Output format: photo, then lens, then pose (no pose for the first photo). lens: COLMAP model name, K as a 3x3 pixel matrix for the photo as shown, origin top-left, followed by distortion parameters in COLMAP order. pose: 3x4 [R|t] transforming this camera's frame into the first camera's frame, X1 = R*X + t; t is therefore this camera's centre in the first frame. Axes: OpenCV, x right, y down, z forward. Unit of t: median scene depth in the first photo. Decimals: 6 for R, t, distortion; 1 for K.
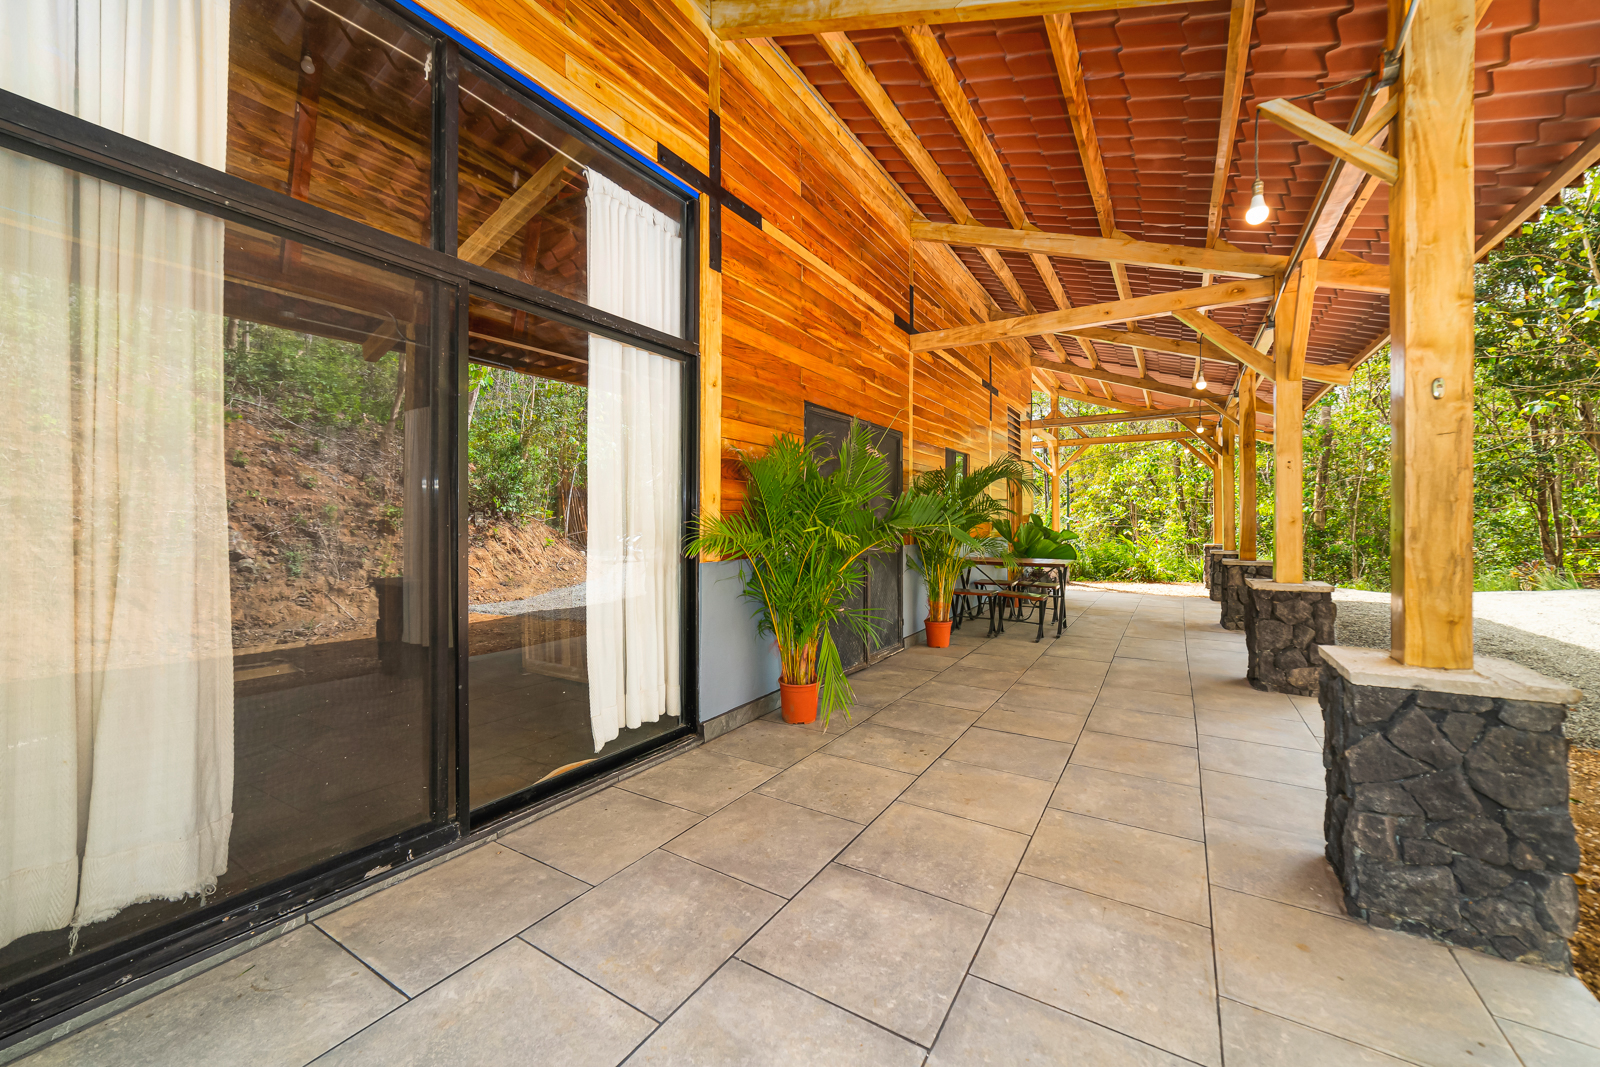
lens RADIAL K [[618.7, 0, 797.4], [0, 618.7, 515.6], [0, 0, 1]] dist [0.002026, 0.000453]
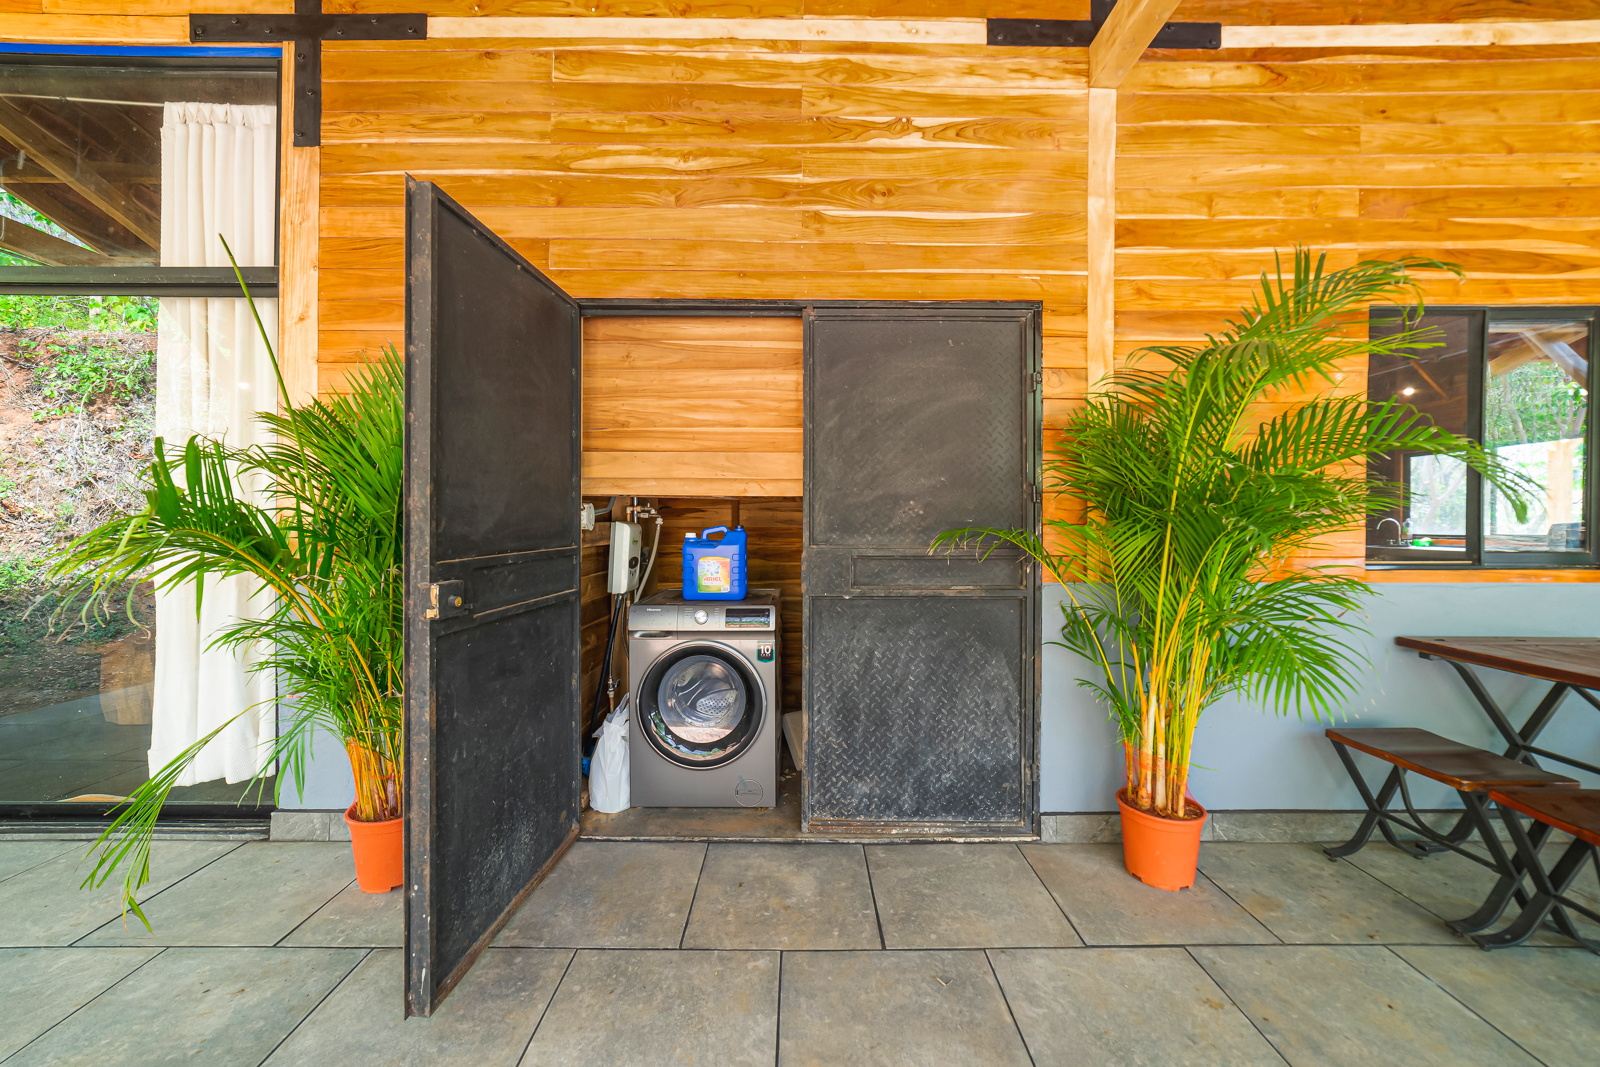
lens RADIAL K [[618.7, 0, 797.4], [0, 618.7, 515.6], [0, 0, 1]] dist [0.002026, 0.000453]
pose [[0.529447, 0.002064, -0.848341, 0.710443], [0.006332, 0.999960, 0.006385, 0.002902], [0.848319, -0.008752, 0.529412, 1.077143]]
